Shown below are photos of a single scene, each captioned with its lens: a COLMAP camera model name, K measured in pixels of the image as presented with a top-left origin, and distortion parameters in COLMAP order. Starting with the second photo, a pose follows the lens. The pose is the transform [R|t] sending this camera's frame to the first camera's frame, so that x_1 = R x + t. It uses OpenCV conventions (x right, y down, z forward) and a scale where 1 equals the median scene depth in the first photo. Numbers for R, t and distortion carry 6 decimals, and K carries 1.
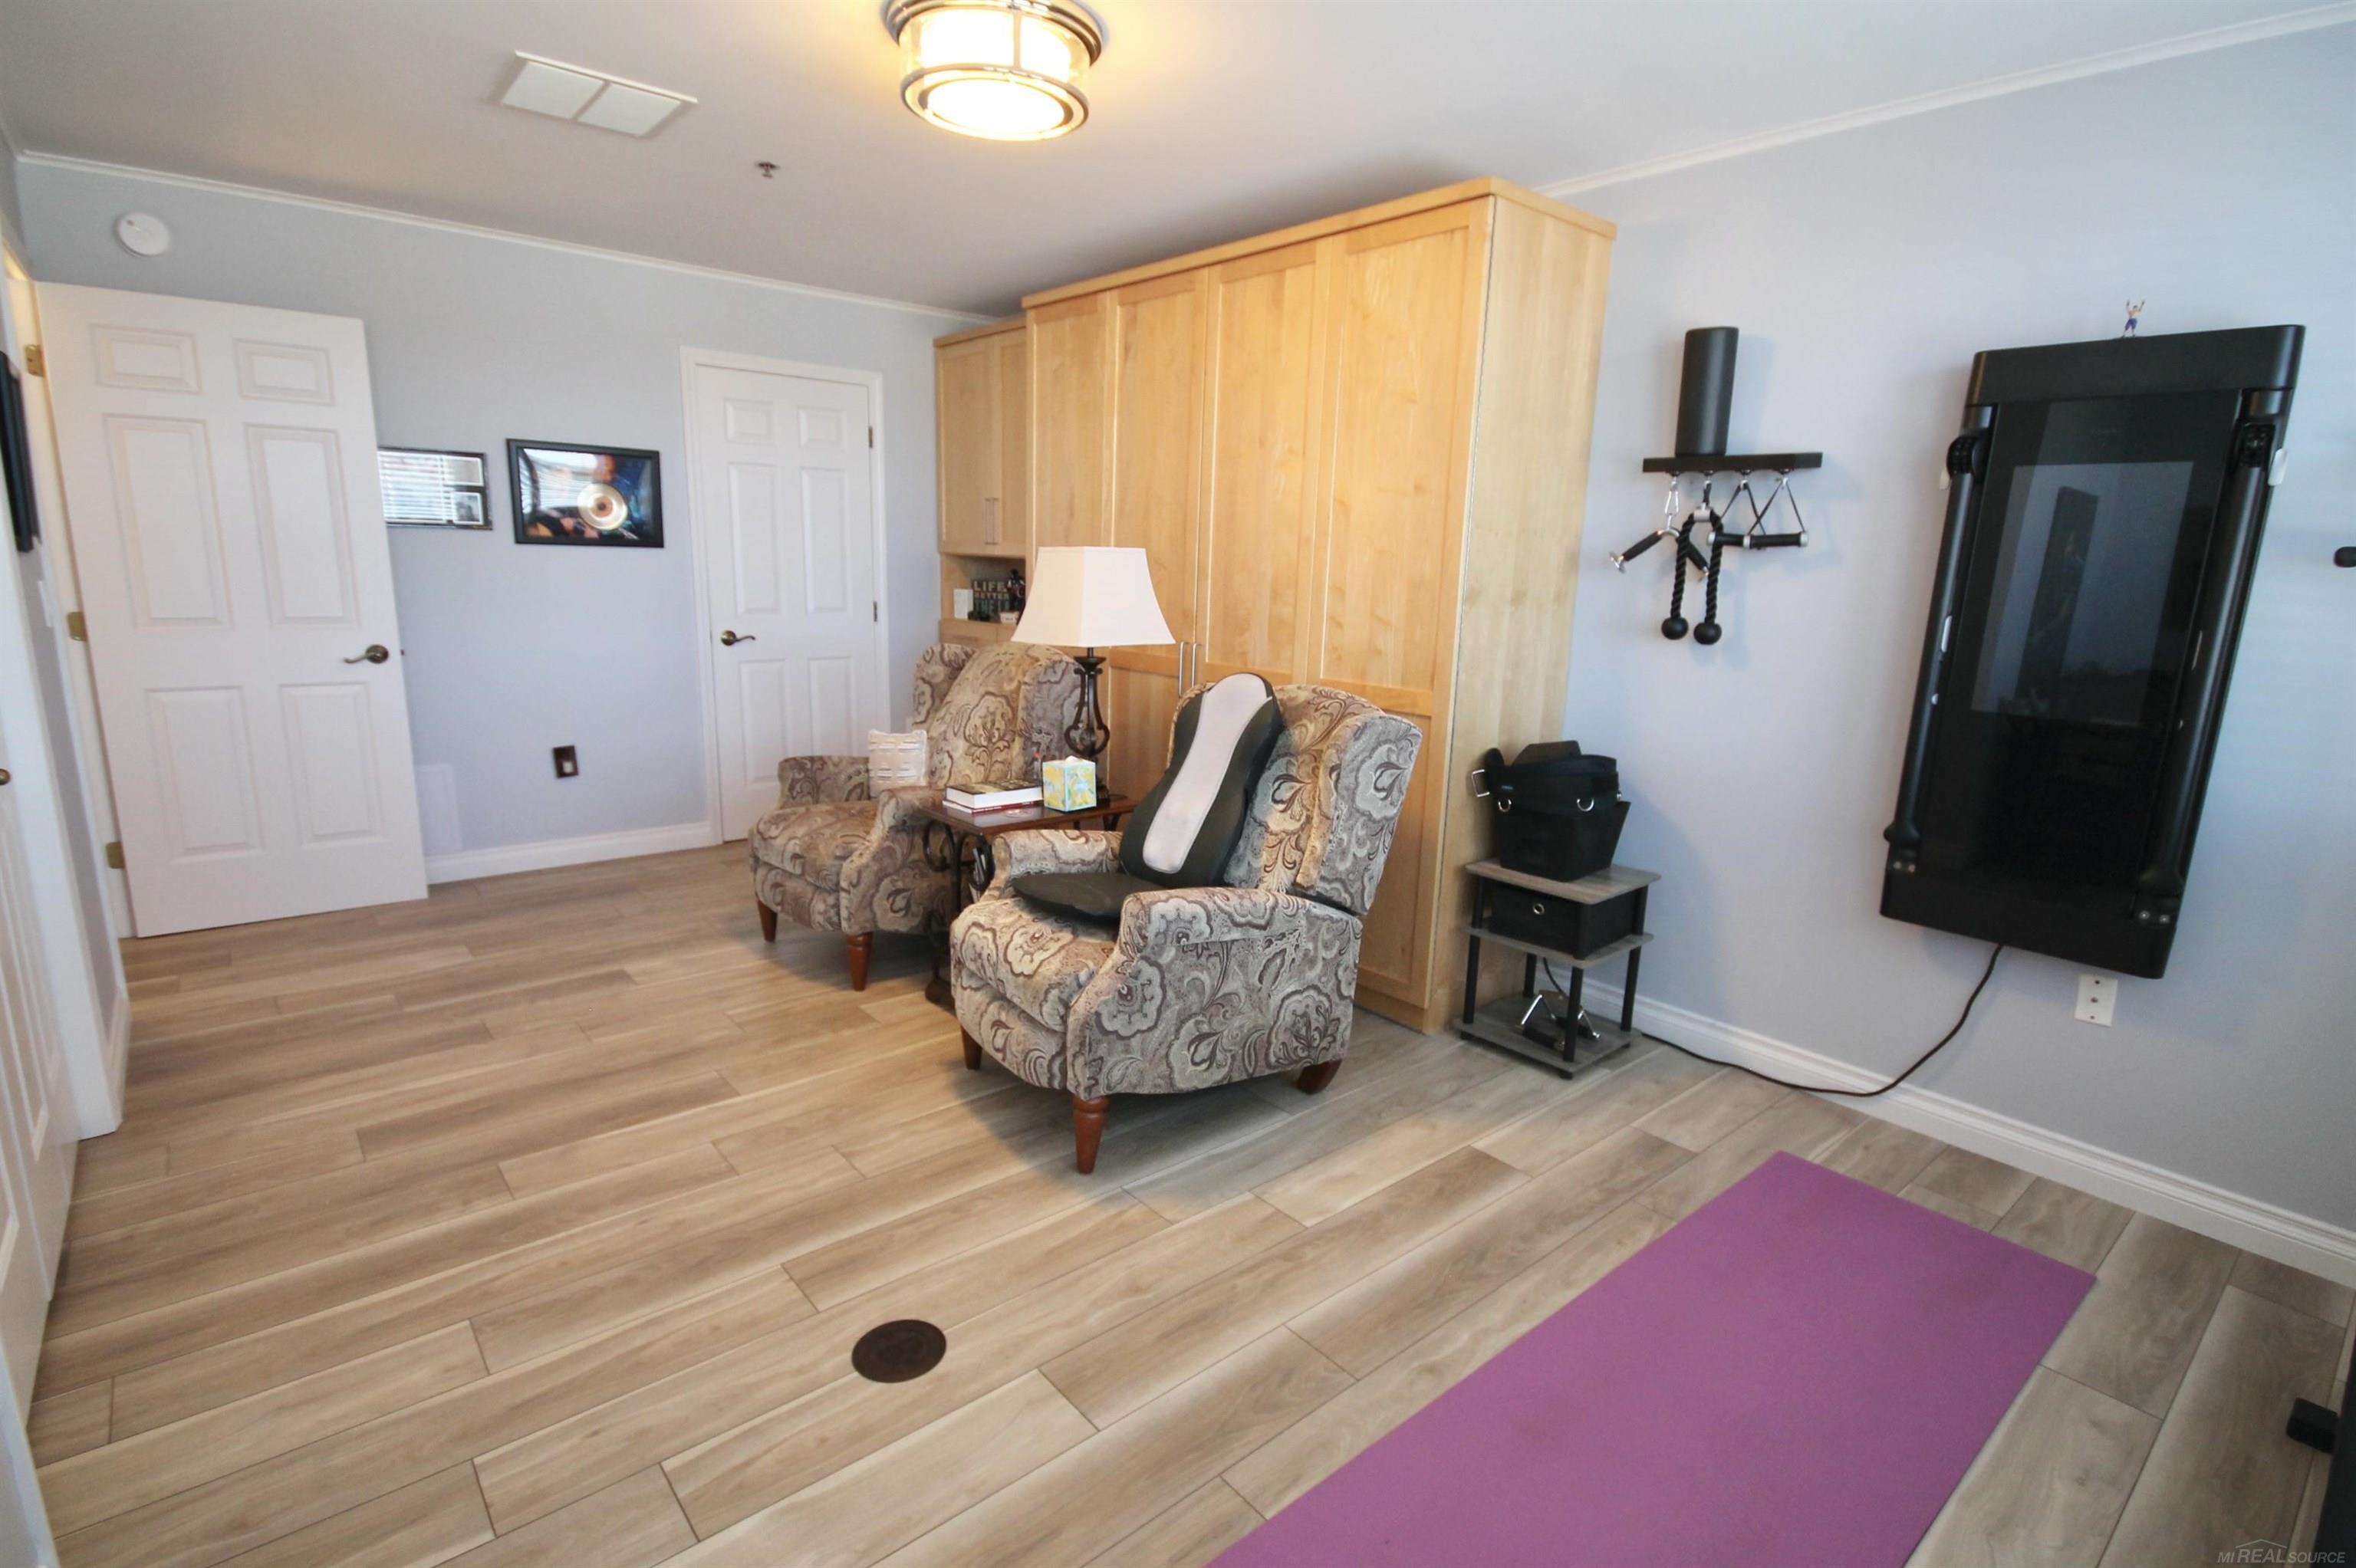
lens RADIAL K [[1130.1, 0, 1186.3], [0, 1130.1, 786.7], [0, 0, 1]] dist [-0.000472, -0.000048]
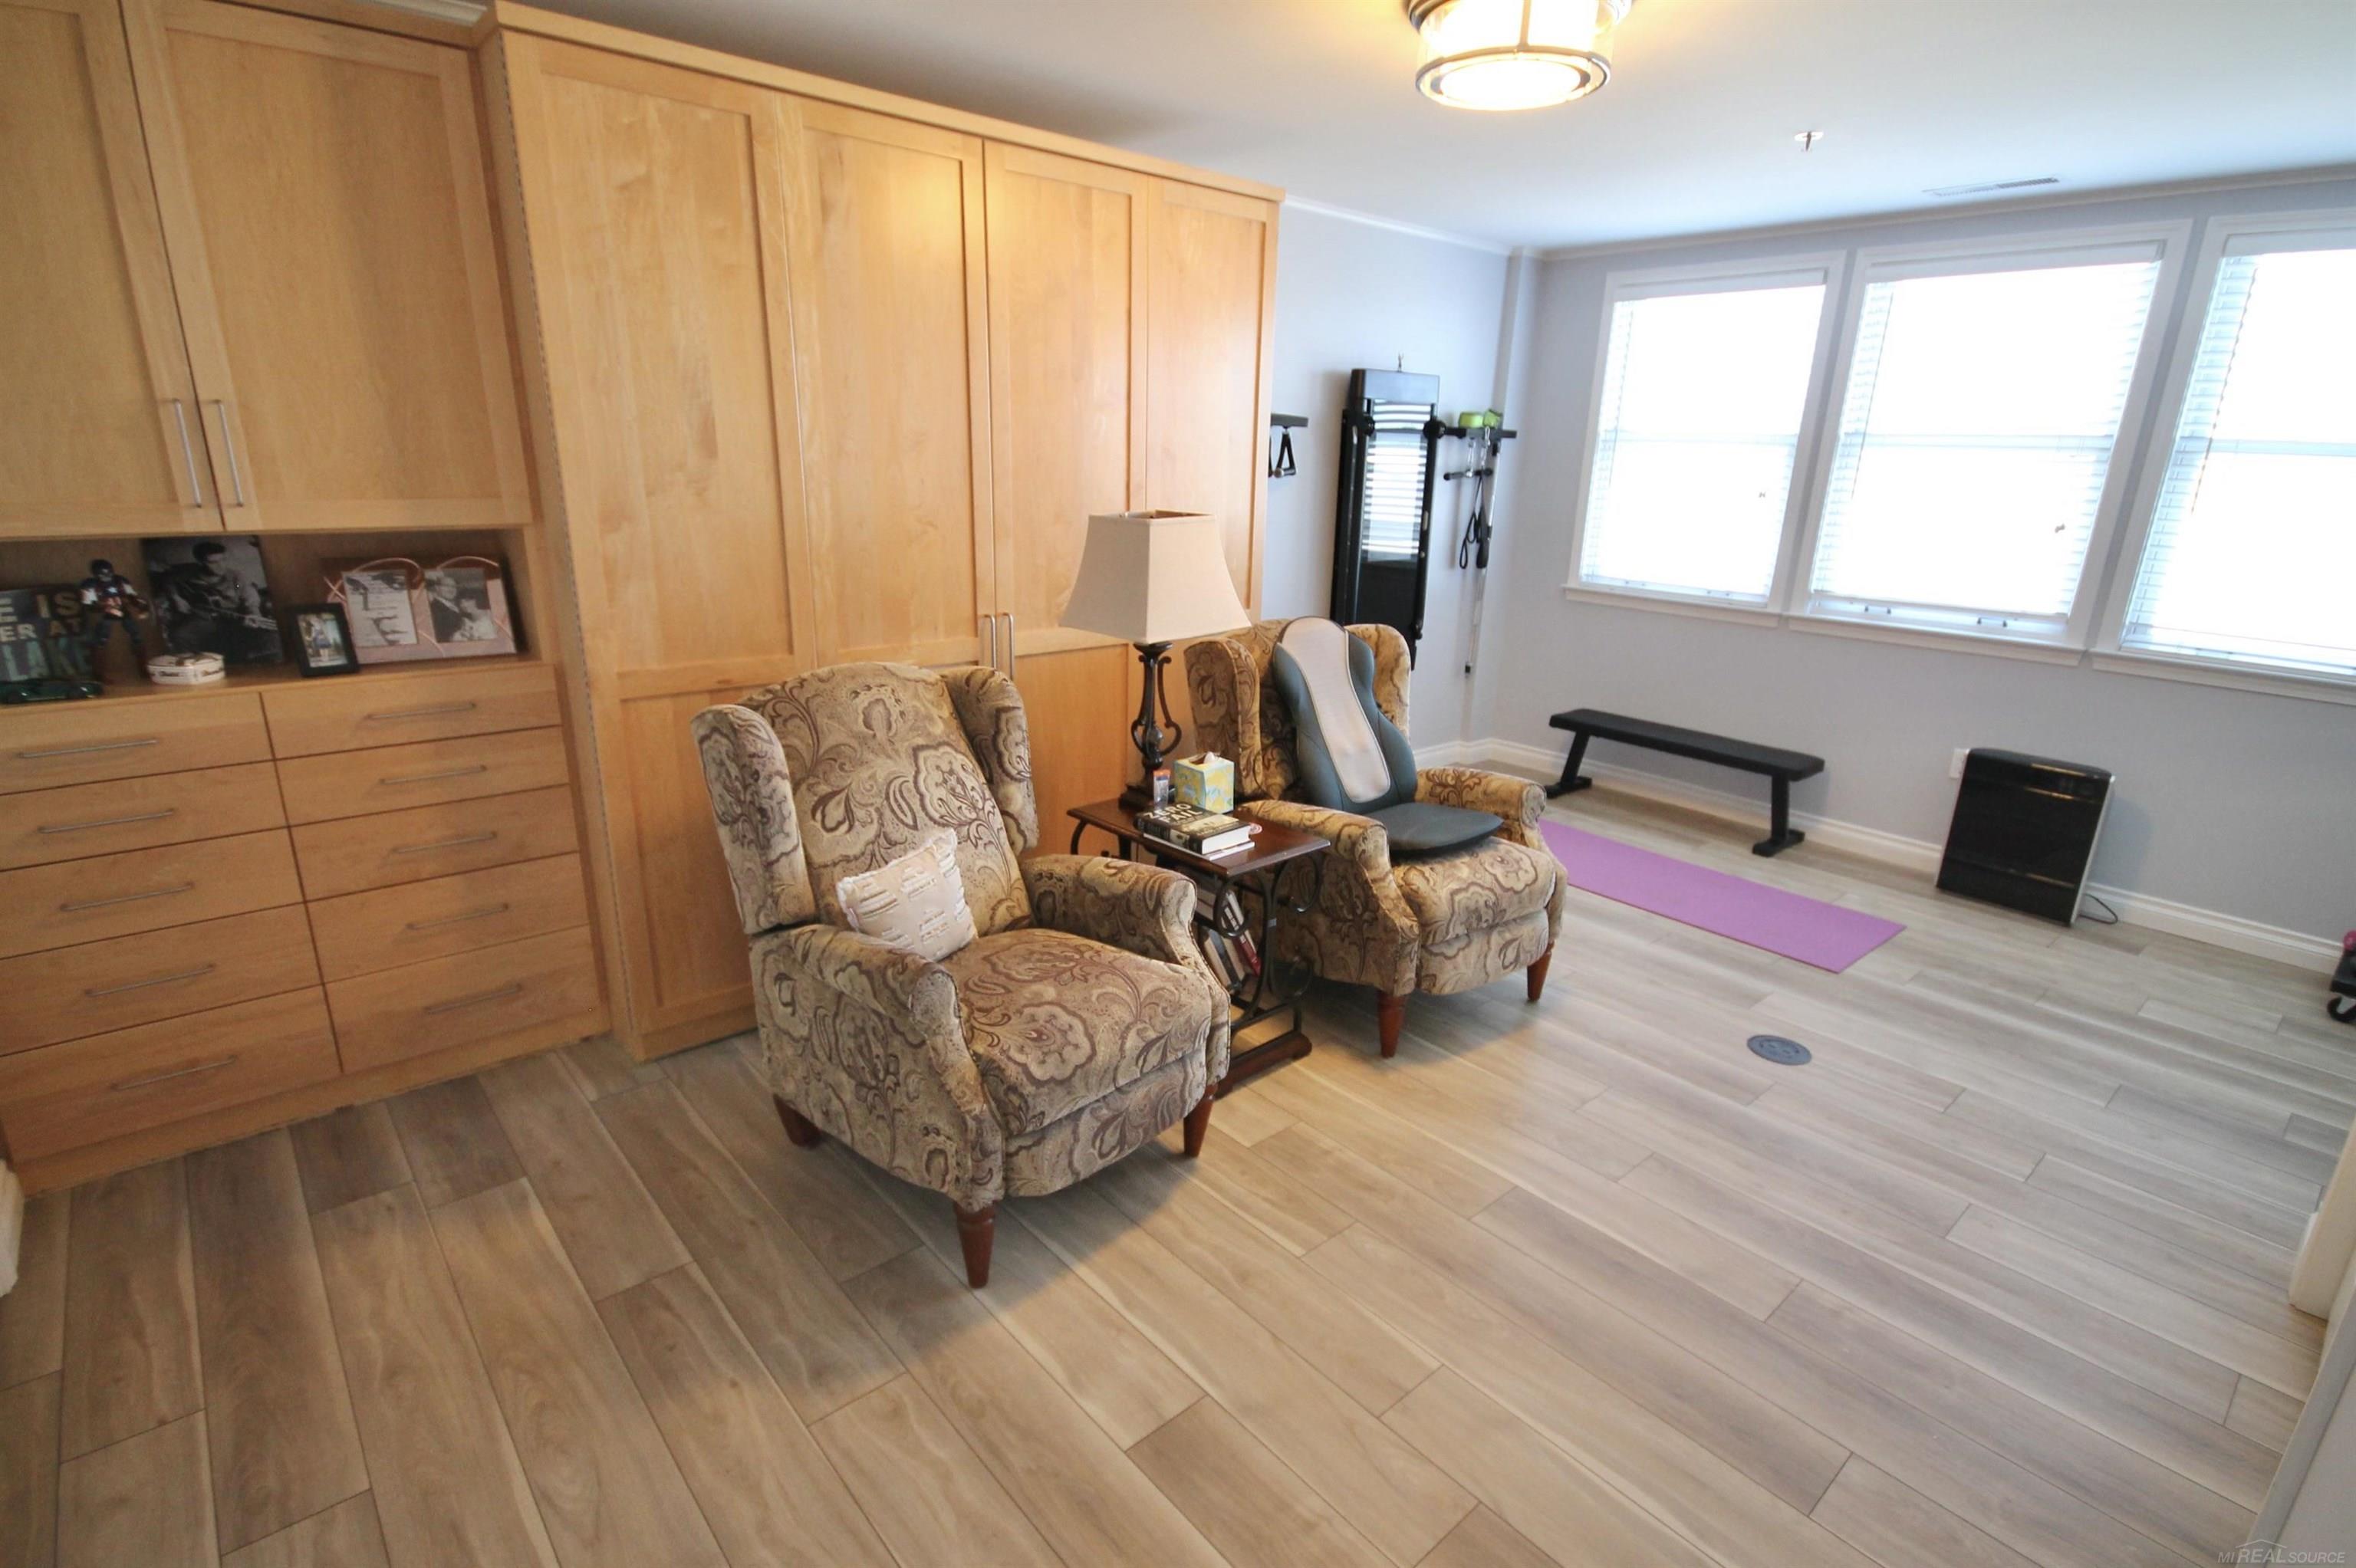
lens RADIAL K [[1130.1, 0, 1185.9], [0, 1130.1, 790.4], [0, 0, 1]] dist [-0.000472, -0.000048]
pose [[-0.003498, -0.324761, 0.945790, -1.245874], [0.178023, 0.930485, 0.320164, -0.376446], [-0.984020, 0.169492, 0.054560, 1.276056]]
